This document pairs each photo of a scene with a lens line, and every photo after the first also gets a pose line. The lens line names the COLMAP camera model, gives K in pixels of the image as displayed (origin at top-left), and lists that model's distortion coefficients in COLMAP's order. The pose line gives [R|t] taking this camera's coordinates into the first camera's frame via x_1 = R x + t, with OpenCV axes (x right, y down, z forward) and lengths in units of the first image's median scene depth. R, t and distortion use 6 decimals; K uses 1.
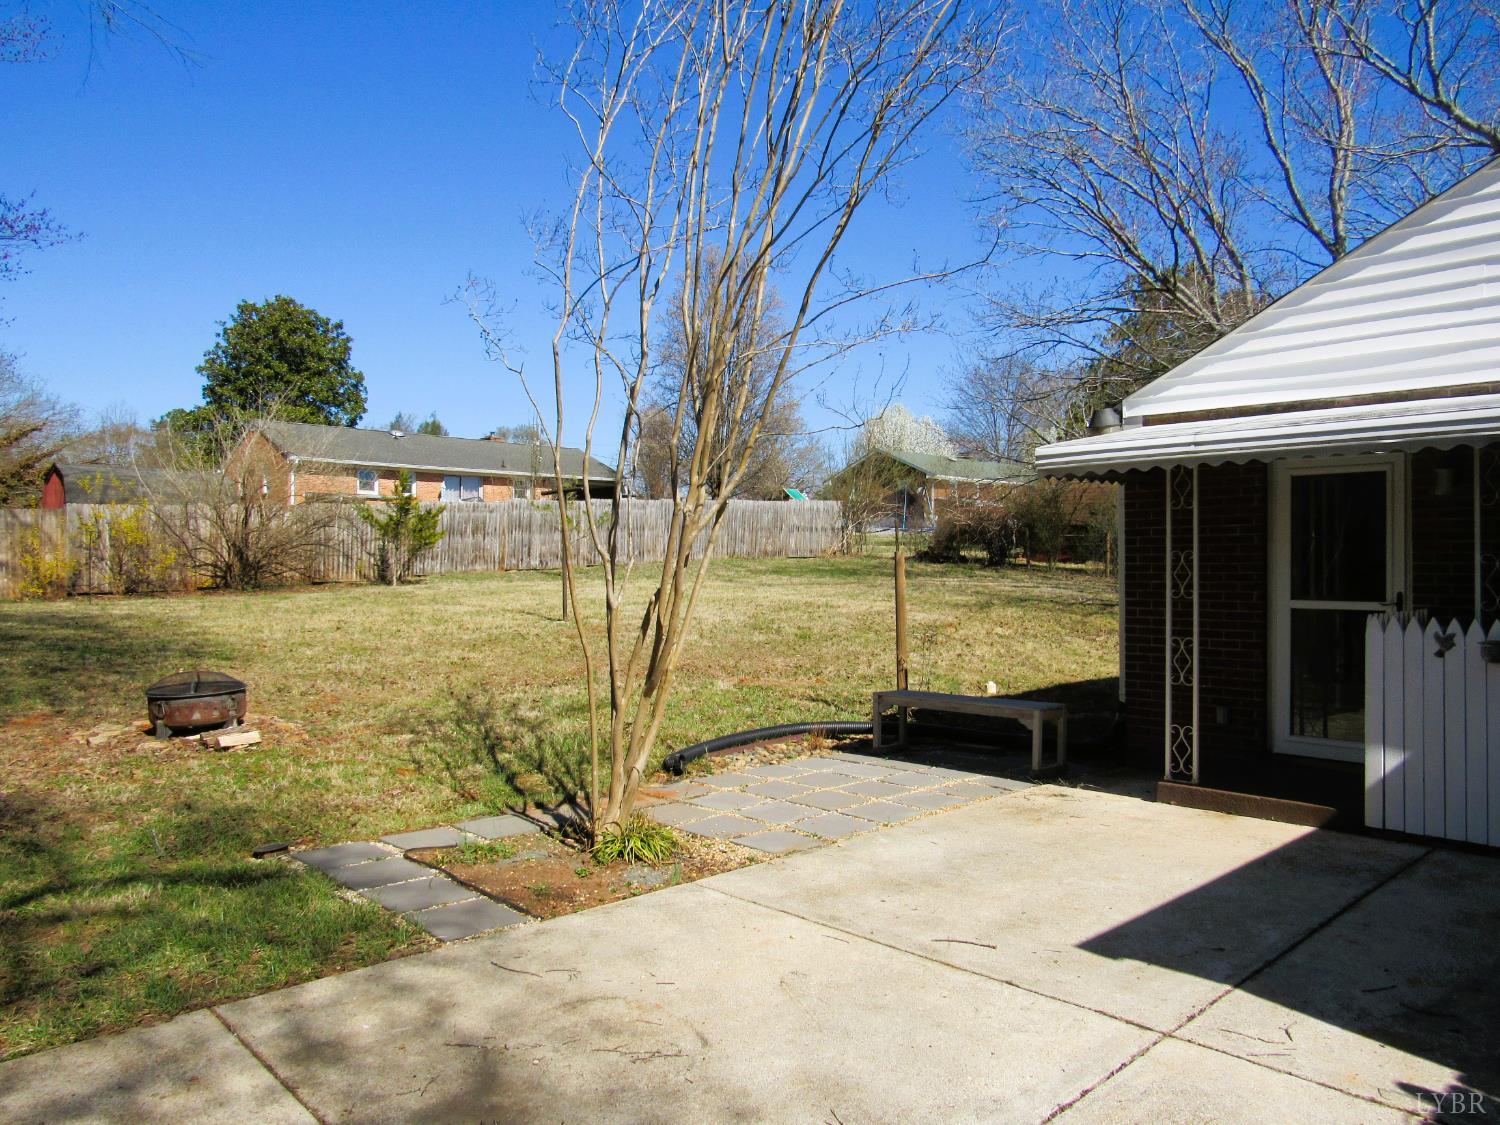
lens RADIAL K [[1053.3, 0, 750.0], [0, 1053.3, 562.5], [0, 0, 1]] dist [-0.040384, 0.003596]
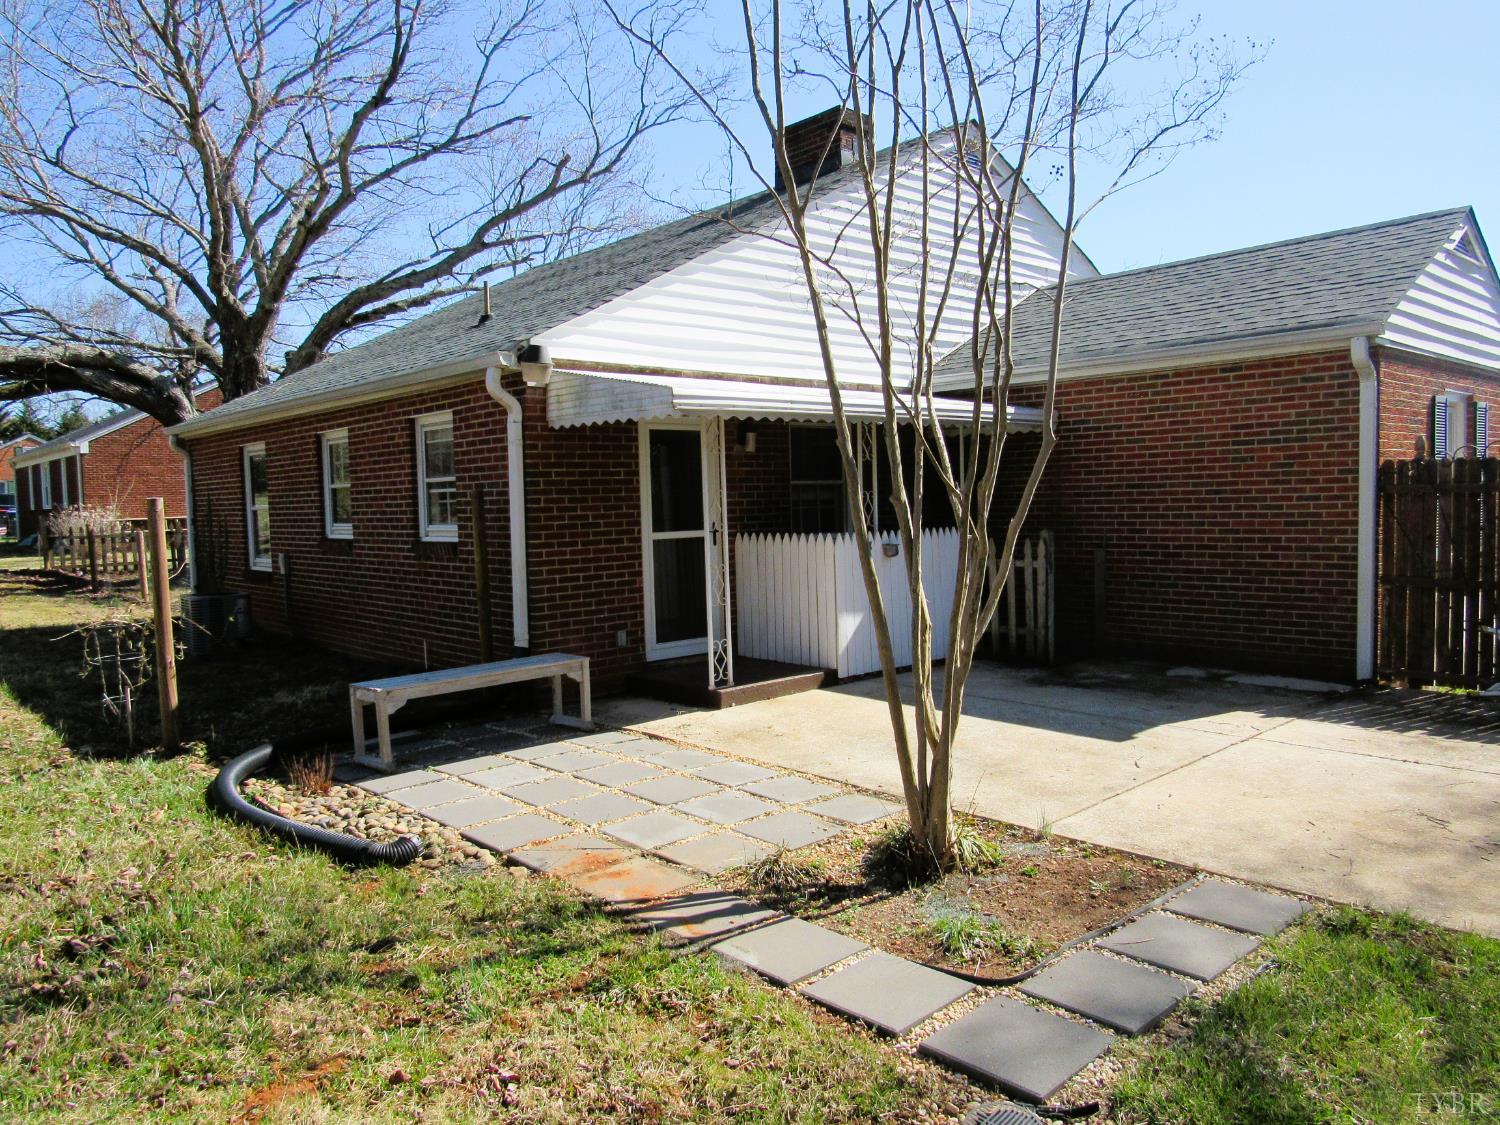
lens RADIAL K [[1073.7, 0, 726.7], [0, 1073.7, 555.3], [0, 0, 1]] dist [-0.056071, 0.035260]
pose [[0.024694, -0.054213, 0.998224, -0.182661], [0.022033, 0.998315, 0.053673, -0.000737], [-0.999452, 0.020669, 0.025847, 0.223979]]
